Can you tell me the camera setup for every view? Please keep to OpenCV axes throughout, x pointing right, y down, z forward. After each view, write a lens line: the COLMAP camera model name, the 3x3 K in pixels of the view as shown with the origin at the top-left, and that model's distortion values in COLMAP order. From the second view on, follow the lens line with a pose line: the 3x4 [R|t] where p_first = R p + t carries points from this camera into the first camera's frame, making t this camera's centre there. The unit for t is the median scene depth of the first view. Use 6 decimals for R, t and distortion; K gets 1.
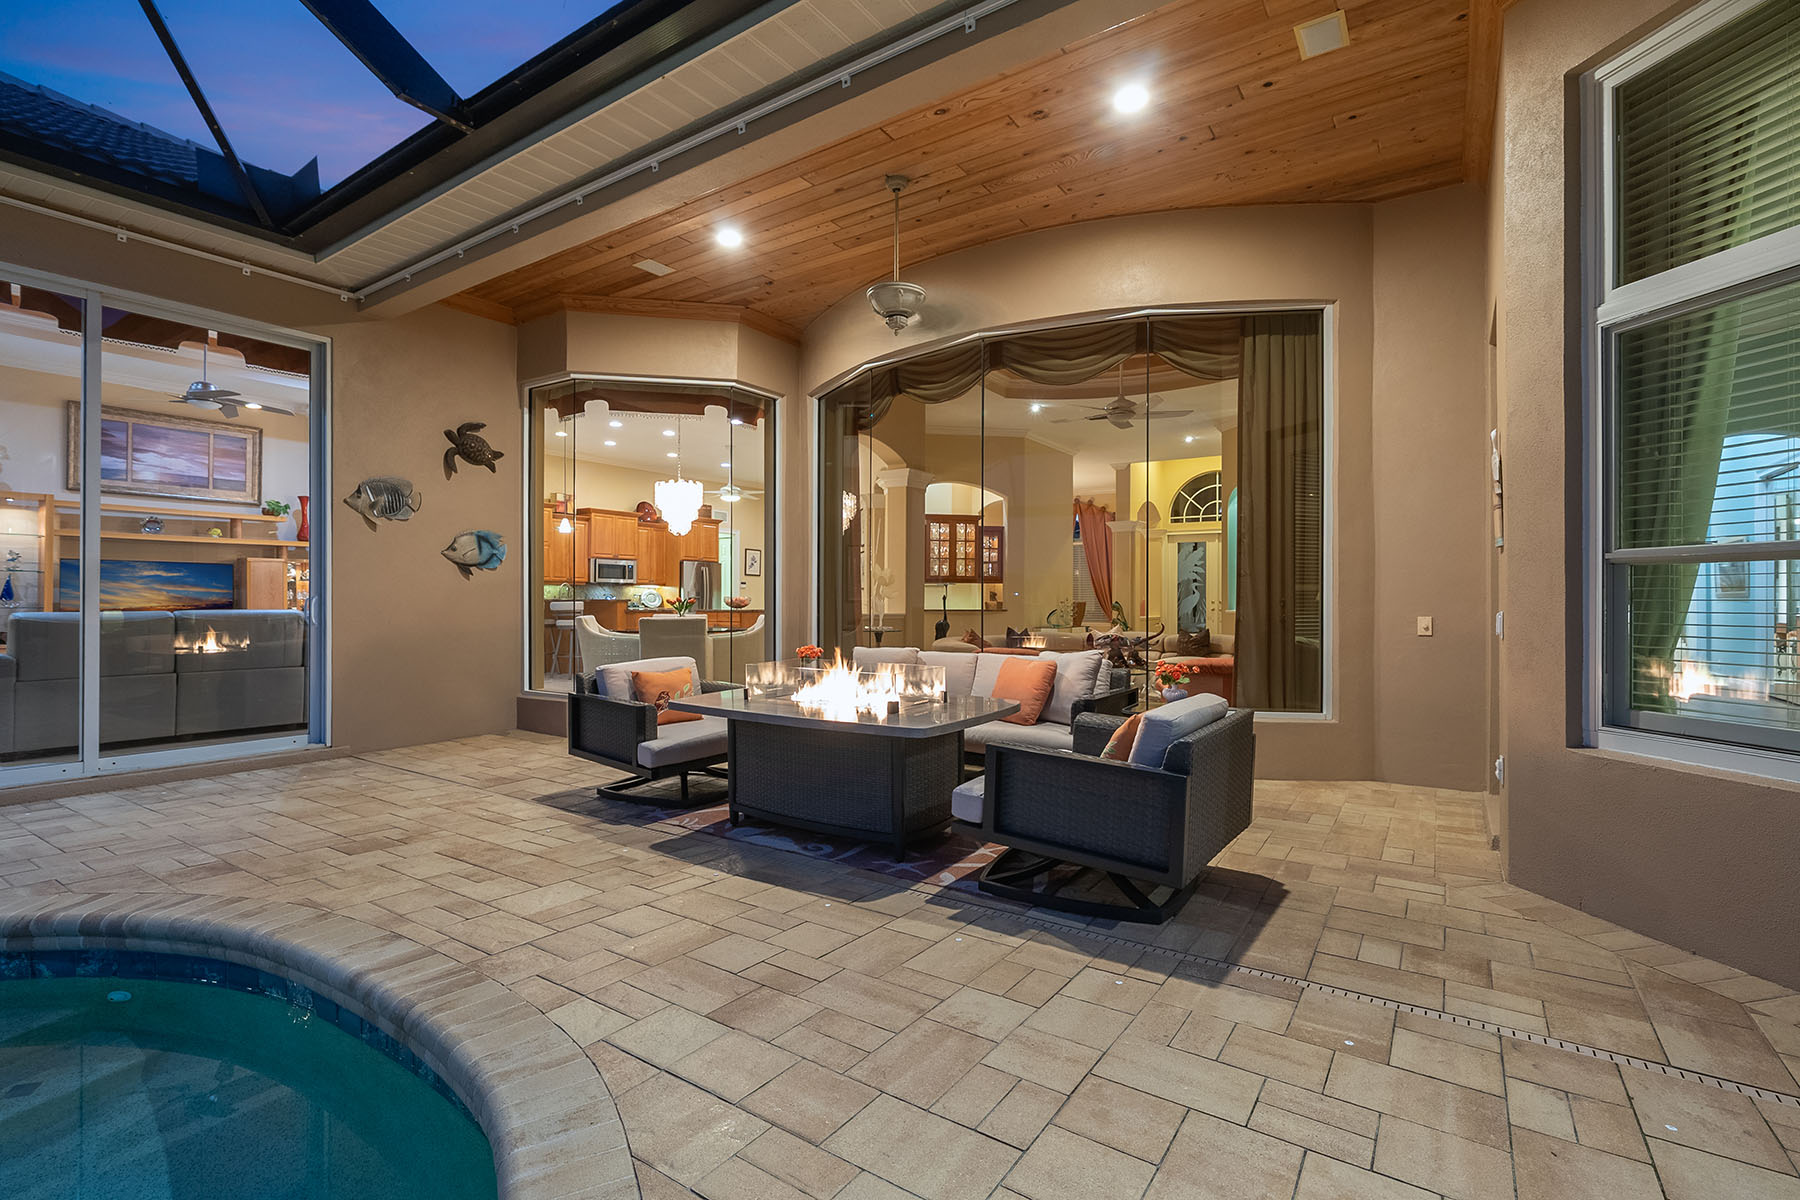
lens RADIAL K [[830.9, 0, 906.8], [0, 830.9, 597.8], [0, 0, 1]] dist [0.000409, -0.000158]
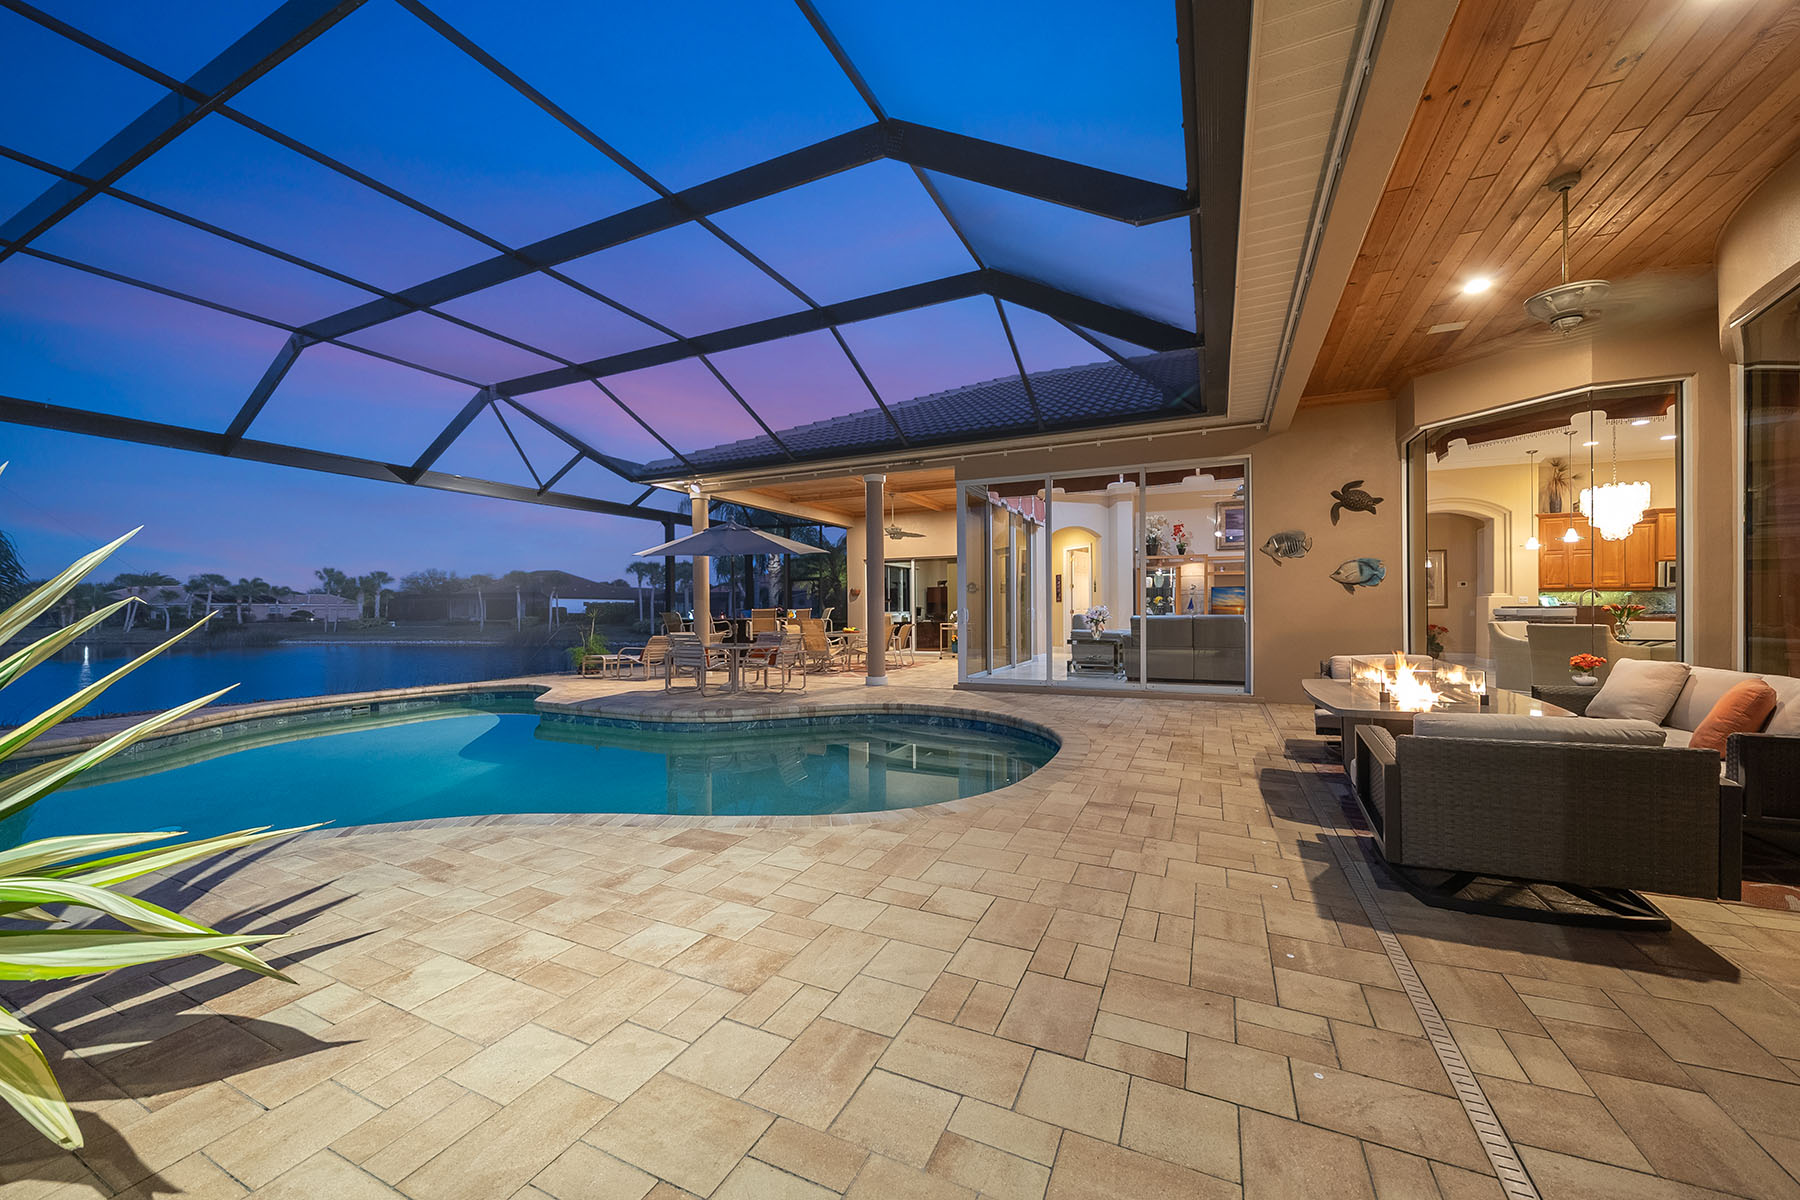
lens RADIAL K [[631.2, 0, 909.2], [0, 631.2, 612.0], [0, 0, 1]] dist [-0.005796, 0.000324]
pose [[0.188599, 0.001940, -0.982052, 0.407171], [0.008870, 0.999954, 0.003679, -0.002353], [0.982014, -0.009405, 0.188573, 0.070160]]
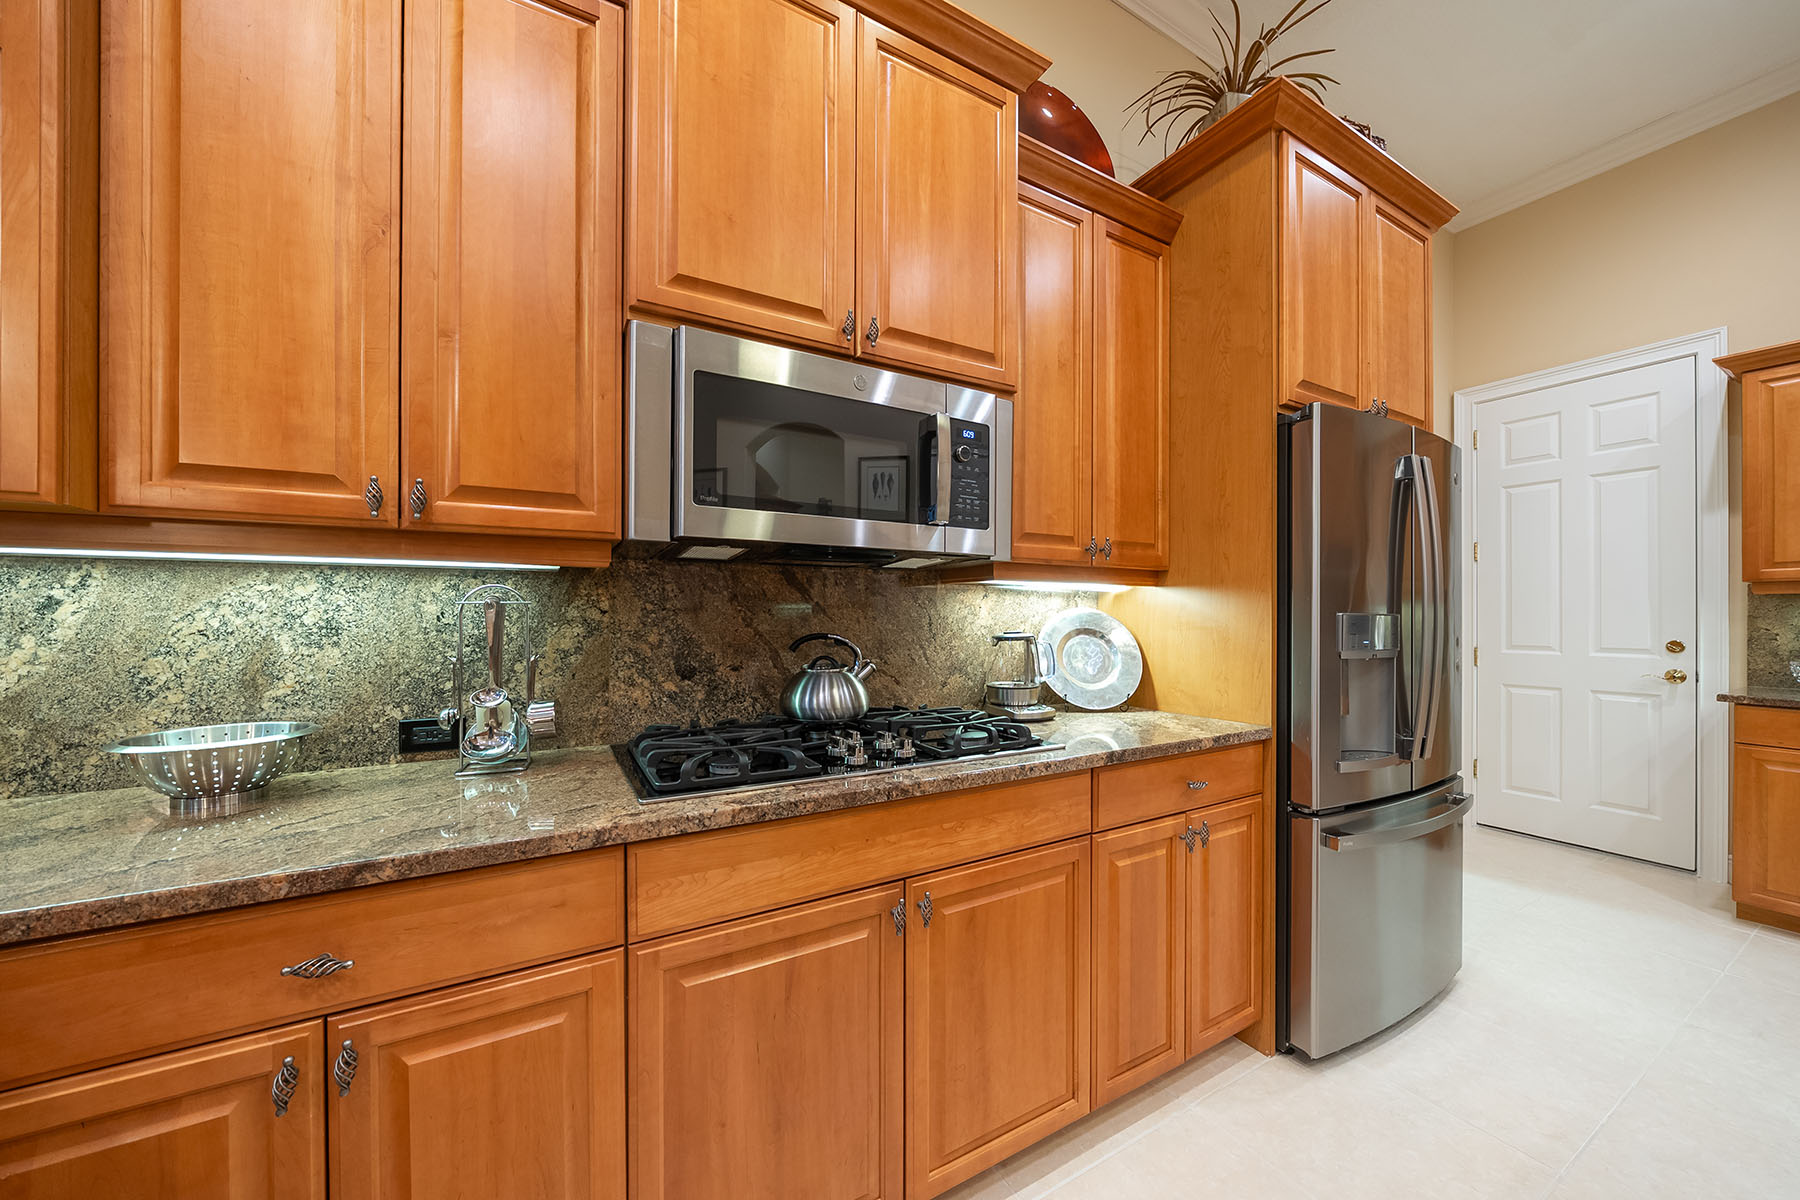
lens RADIAL K [[631.2, 0, 907.6], [0, 631.2, 608.1], [0, 0, 1]] dist [-0.005796, 0.000324]
pose [[0.902896, -0.000846, -0.429857, -0.806563], [0.001076, 0.999999, 0.000292, -0.025947], [0.429857, -0.000726, 0.902897, 2.443429]]
